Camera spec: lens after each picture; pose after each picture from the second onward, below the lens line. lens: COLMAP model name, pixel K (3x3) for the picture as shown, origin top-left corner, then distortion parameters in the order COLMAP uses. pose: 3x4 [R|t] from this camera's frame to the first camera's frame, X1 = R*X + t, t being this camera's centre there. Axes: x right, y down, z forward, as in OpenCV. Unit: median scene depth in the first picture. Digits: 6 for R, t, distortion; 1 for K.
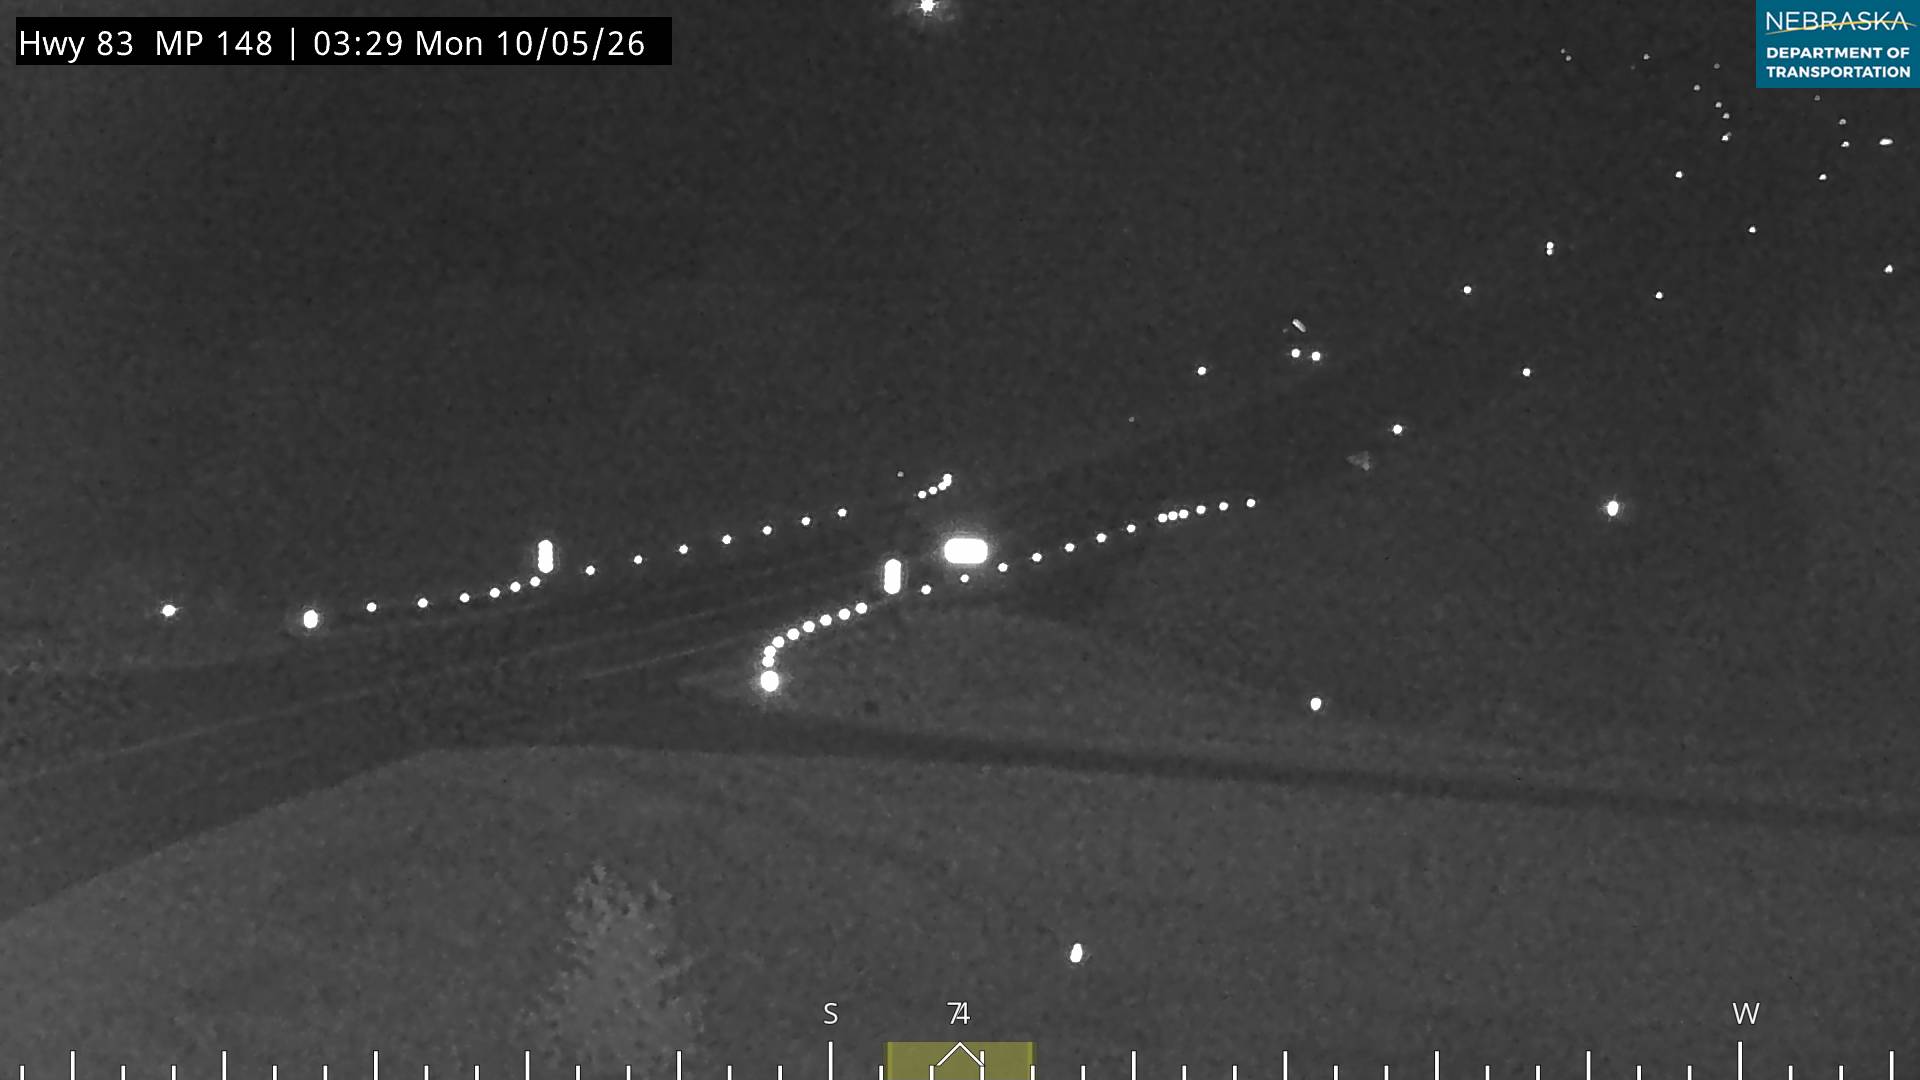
lens RADIAL K [[5000.3, 0, 960.0], [0, 5000.3, 540.9], [0, 0, 1]] dist [-0.054457, 0.000000]
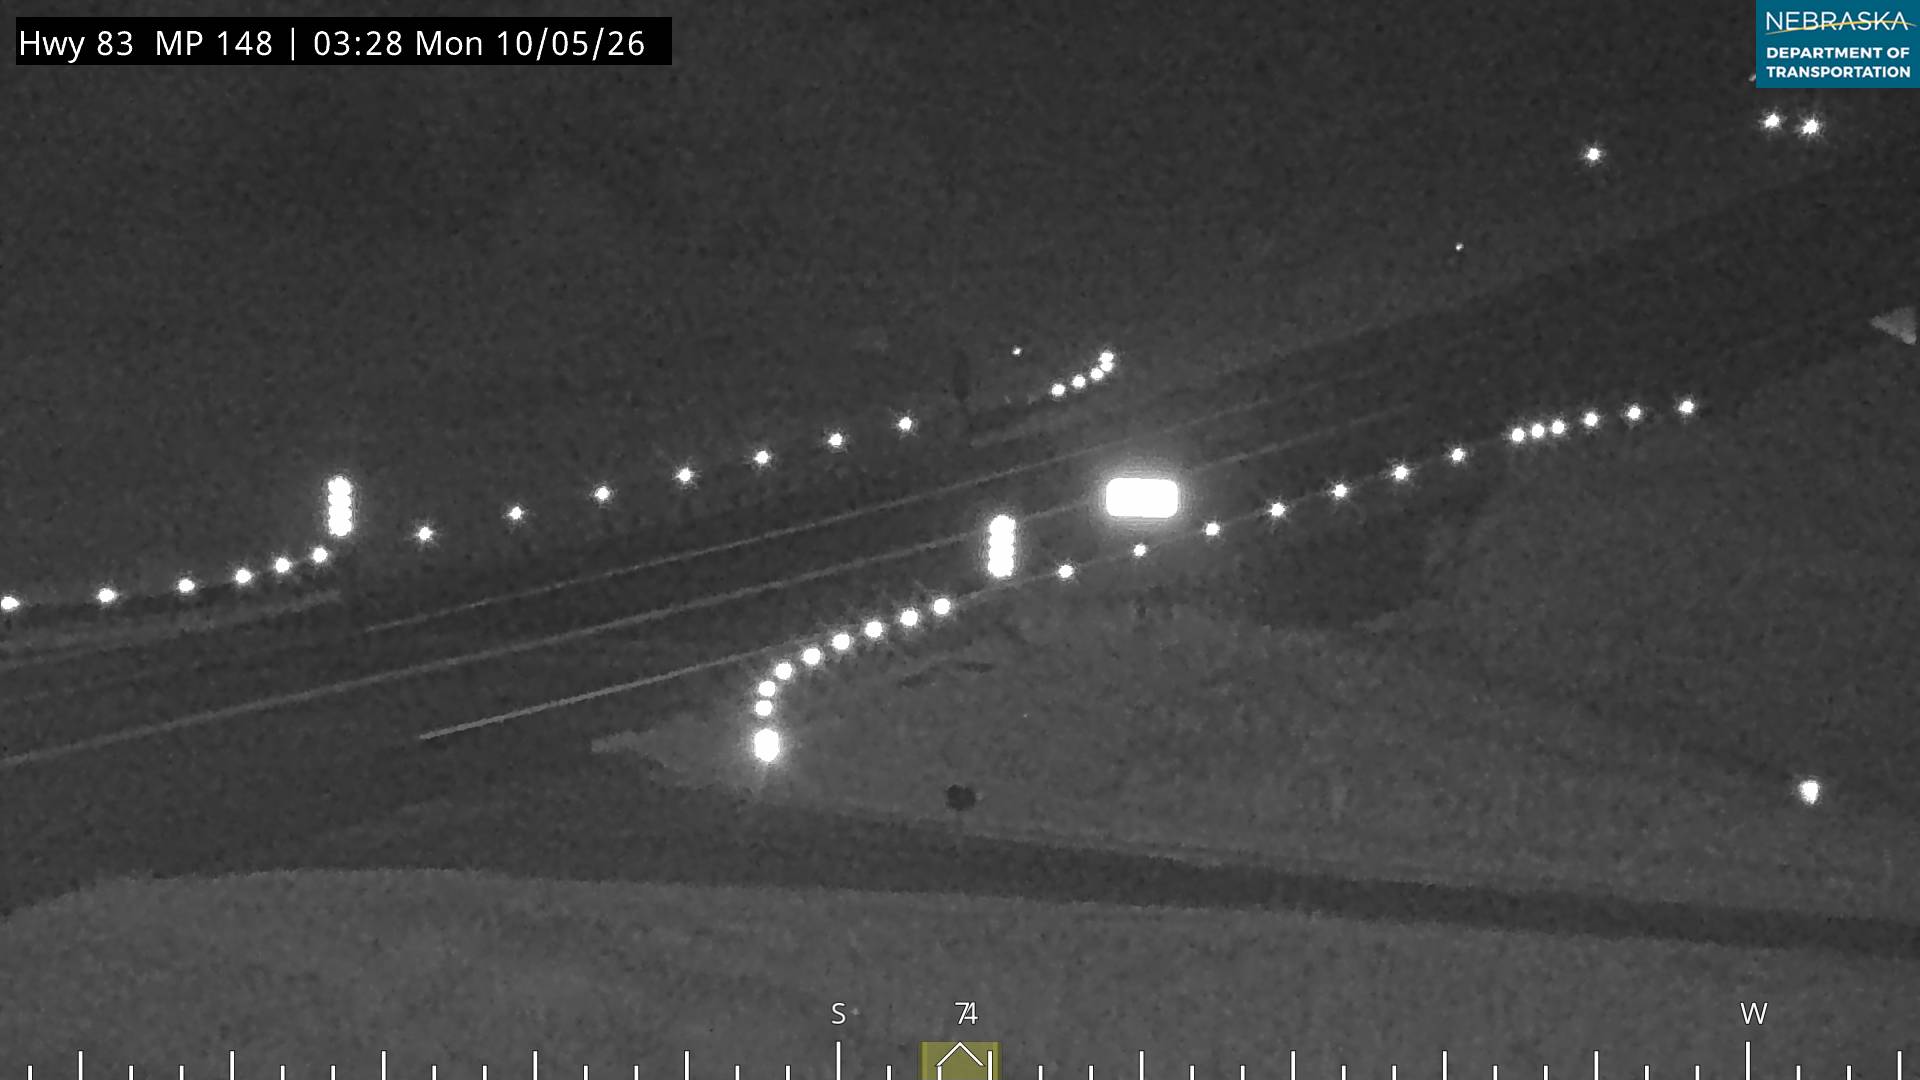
lens RADIAL K [[5000.3, 0, 960.0], [0, 5000.3, 539.2], [0, 0, 1]] dist [-0.054457, 0.000000]
pose [[0.999998, 0.001424, -0.001005, -0.017318], [-0.001418, 0.999984, 0.005435, 0.003538], [0.001012, -0.005433, 0.999985, 0.476124]]
